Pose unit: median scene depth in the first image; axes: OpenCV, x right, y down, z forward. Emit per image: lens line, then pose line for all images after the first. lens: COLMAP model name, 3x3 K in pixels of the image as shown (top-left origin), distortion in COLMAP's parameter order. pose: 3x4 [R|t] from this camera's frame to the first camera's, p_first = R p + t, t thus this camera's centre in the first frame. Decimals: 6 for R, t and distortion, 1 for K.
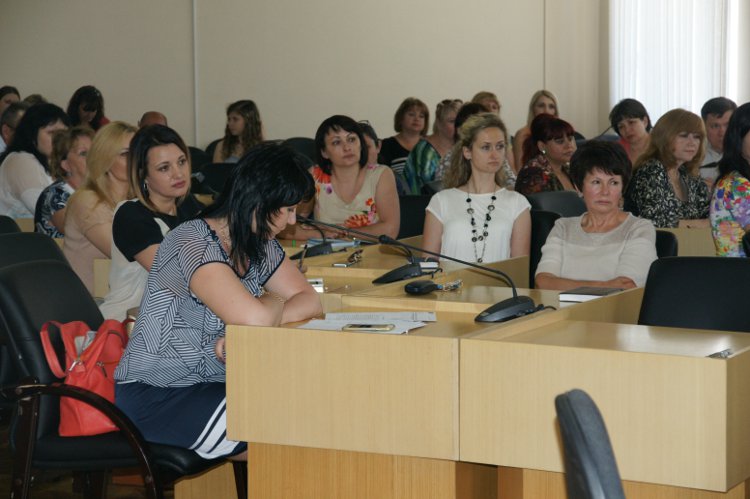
lens RADIAL K [[1929.3, 0, 374.4], [0, 1929.3, 247.0], [0, 0, 1]] dist [0.117676, 0.000000]
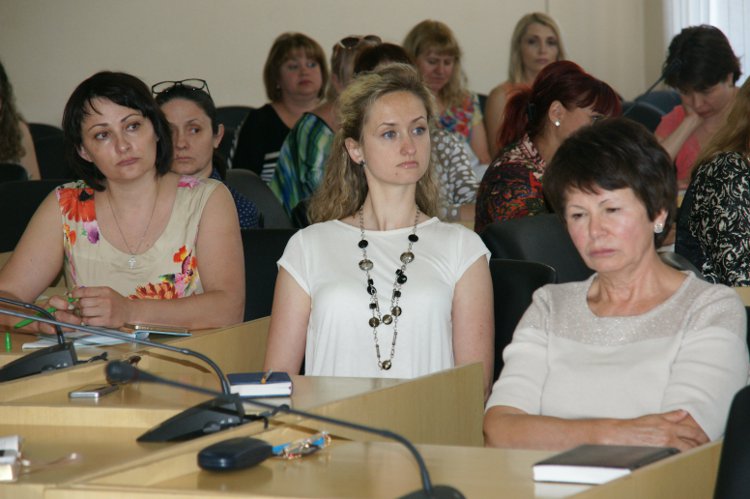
lens RADIAL K [[3392.6, 0, 378.2], [0, 3392.6, 252.1], [0, 0, 1]] dist [0.722757, 0.000000]
pose [[0.998841, -0.031005, 0.036811, 0.021895], [0.031466, 0.999432, -0.012026, -0.012071], [-0.036417, 0.013171, 0.999250, 0.138231]]
